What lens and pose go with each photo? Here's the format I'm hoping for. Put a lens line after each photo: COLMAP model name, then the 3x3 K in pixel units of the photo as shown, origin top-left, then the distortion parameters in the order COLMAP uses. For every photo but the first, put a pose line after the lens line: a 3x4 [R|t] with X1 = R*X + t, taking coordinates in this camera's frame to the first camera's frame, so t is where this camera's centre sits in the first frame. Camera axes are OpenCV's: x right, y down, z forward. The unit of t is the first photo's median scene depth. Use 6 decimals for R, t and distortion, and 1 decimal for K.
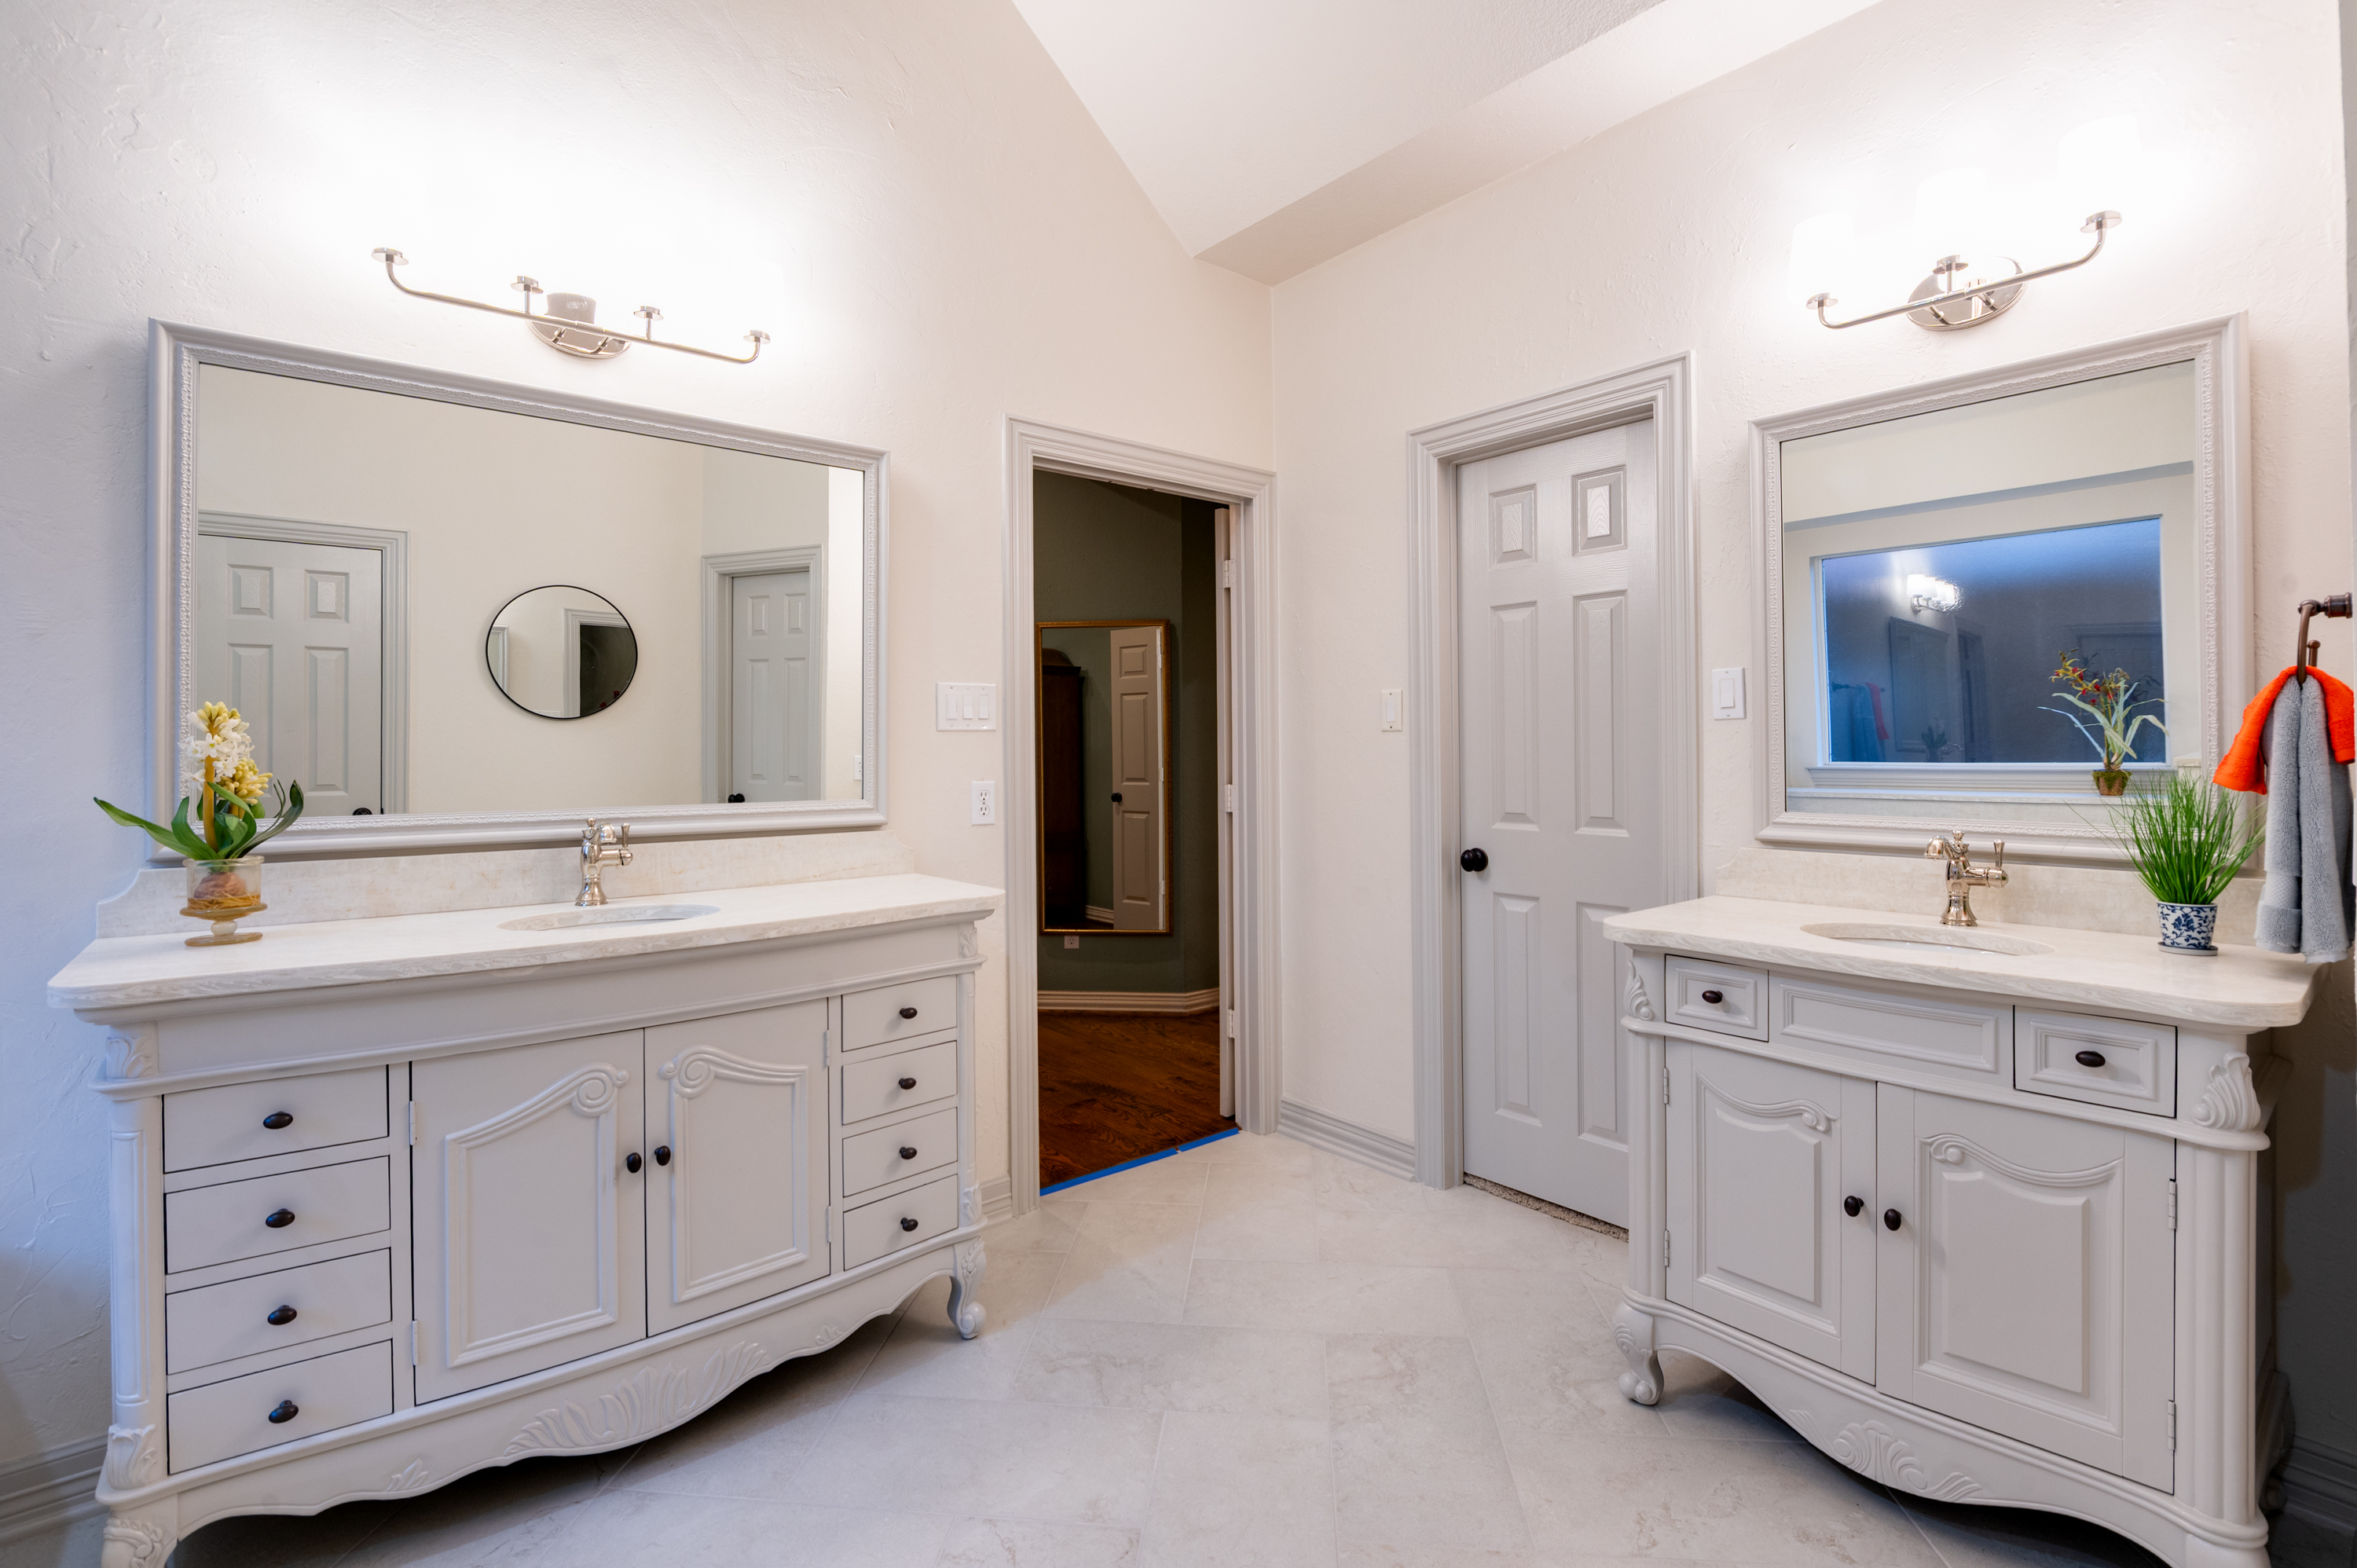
lens RADIAL K [[1075.4, 0, 1174.5], [0, 1075.4, 744.4], [0, 0, 1]] dist [0.000815, -0.010338]
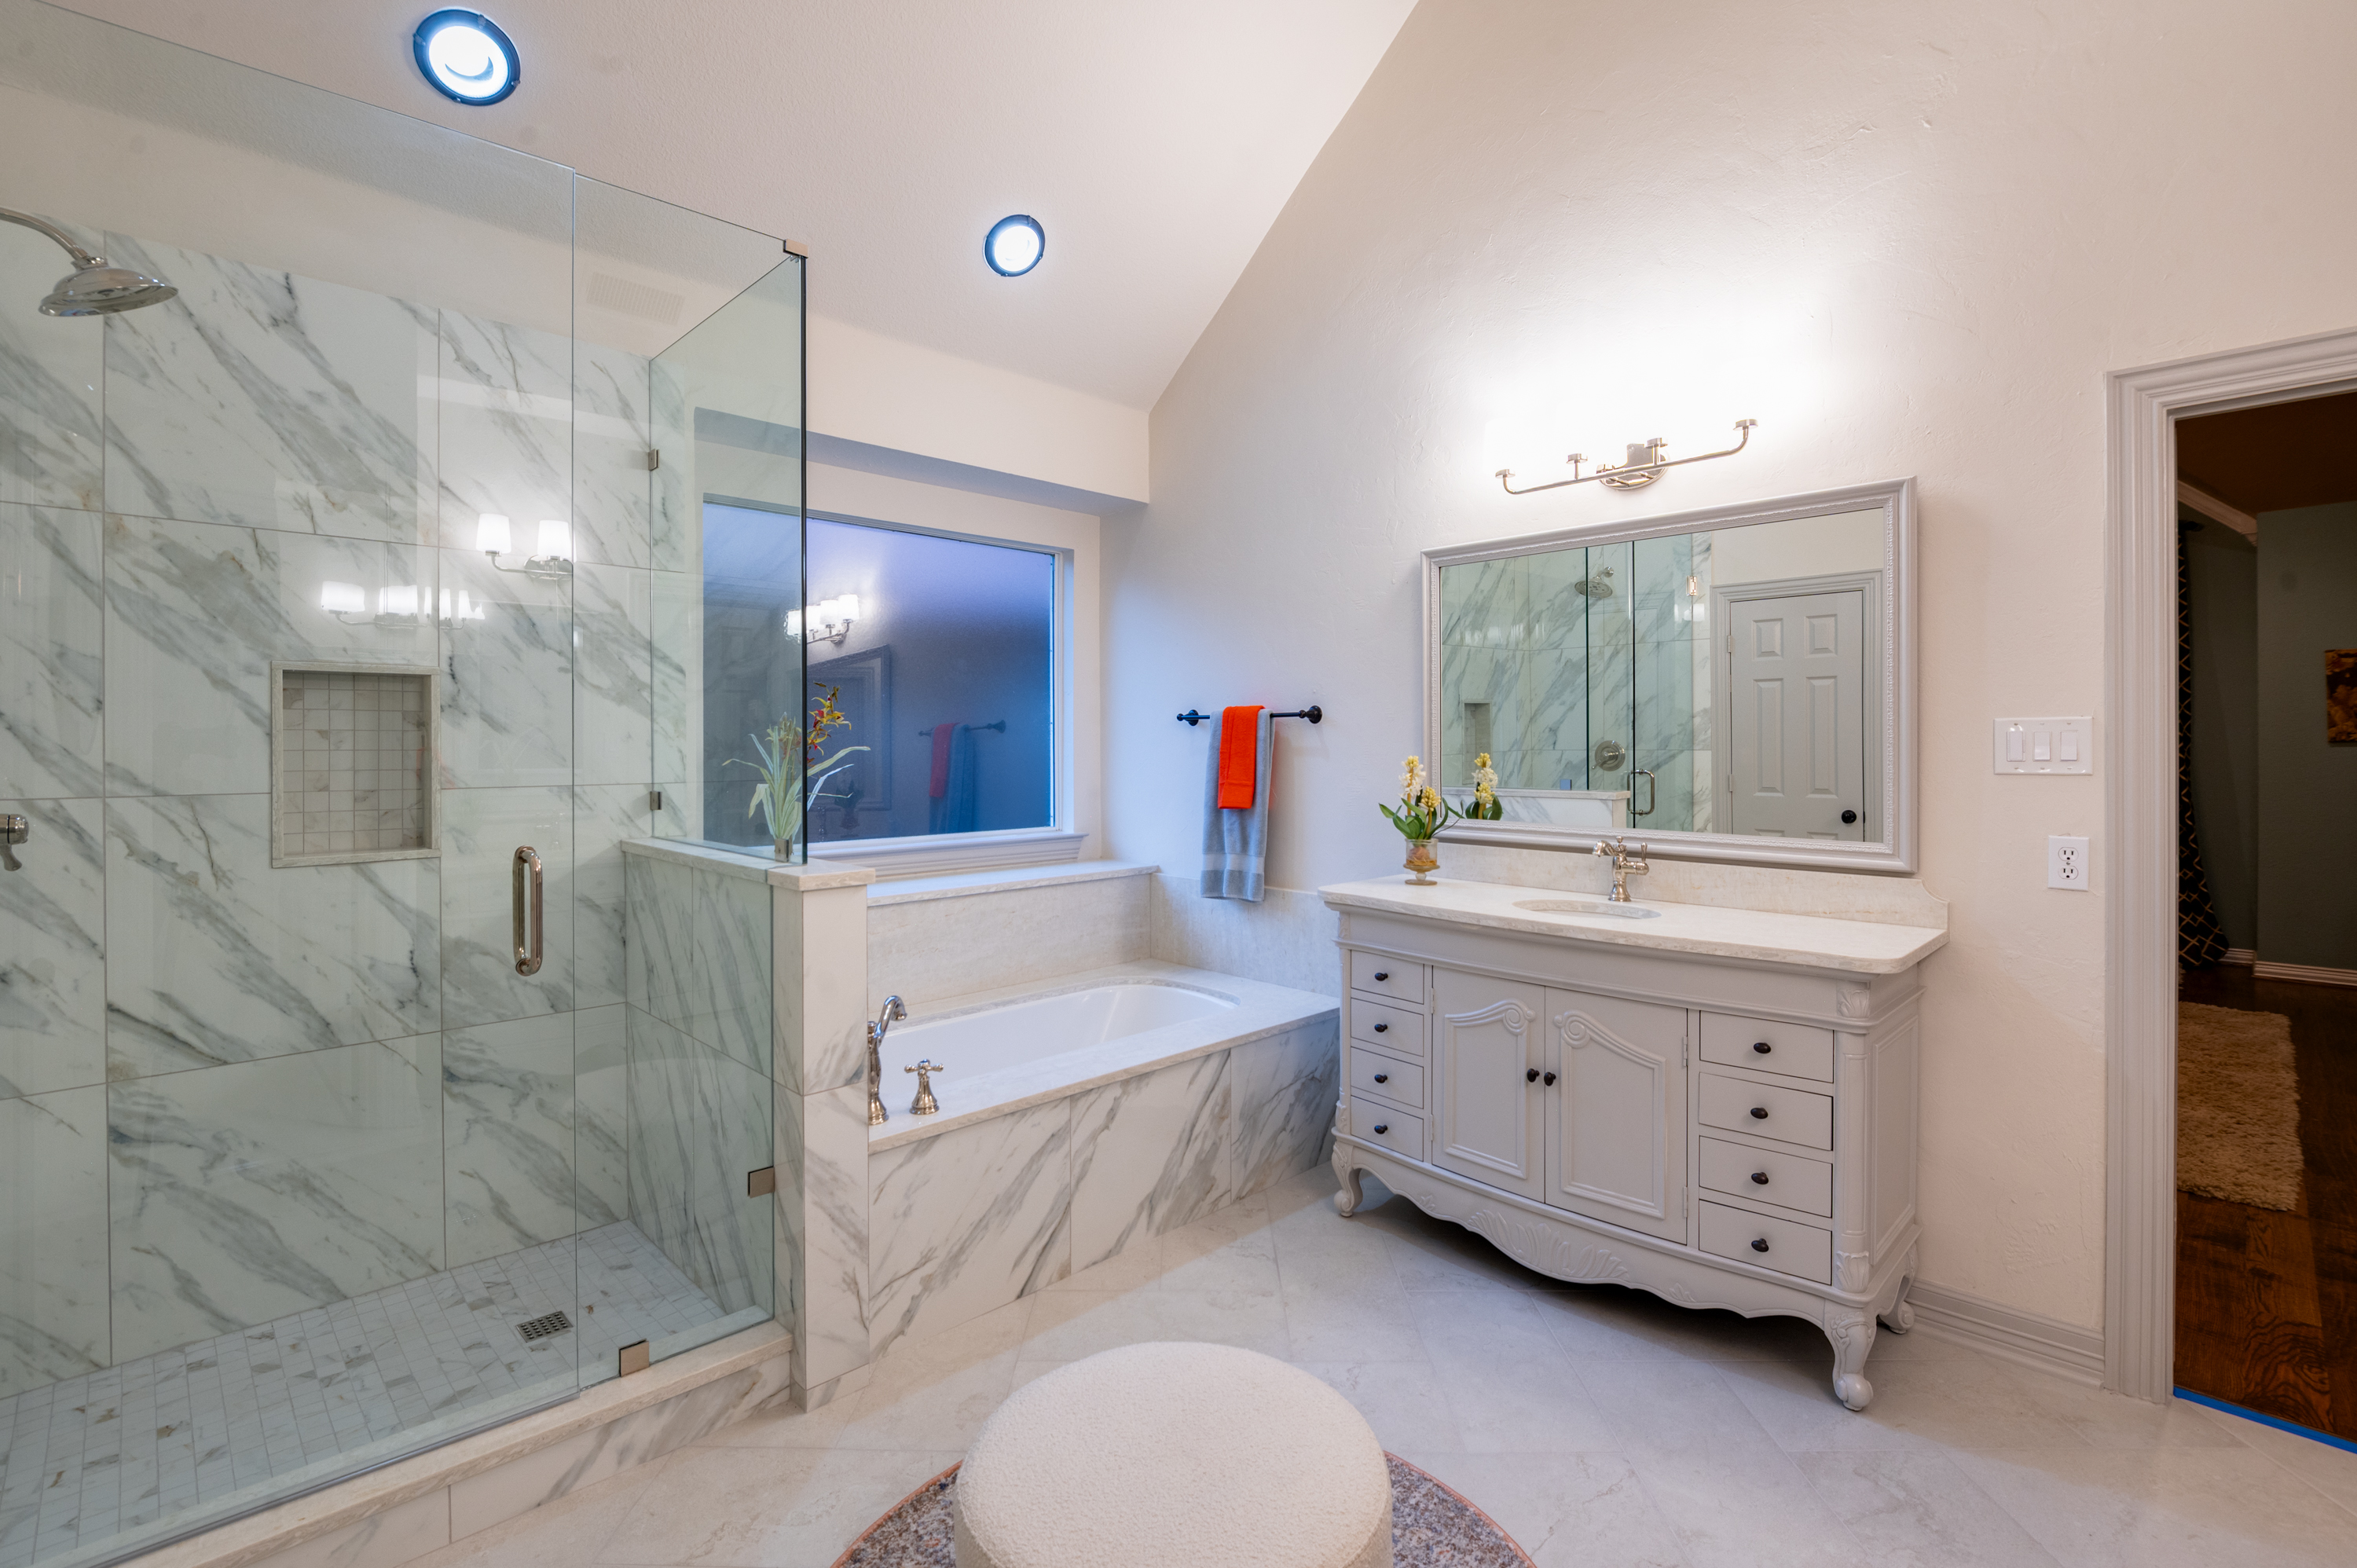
lens RADIAL K [[1079.5, 0, 1172.6], [0, 1079.5, 726.8], [0, 0, 1]] dist [-0.004322, -0.000155]
pose [[0.077018, -0.006945, -0.997006, 0.861969], [0.007915, 0.999948, -0.006354, -0.072713], [0.996998, -0.007402, 0.077069, 0.379222]]
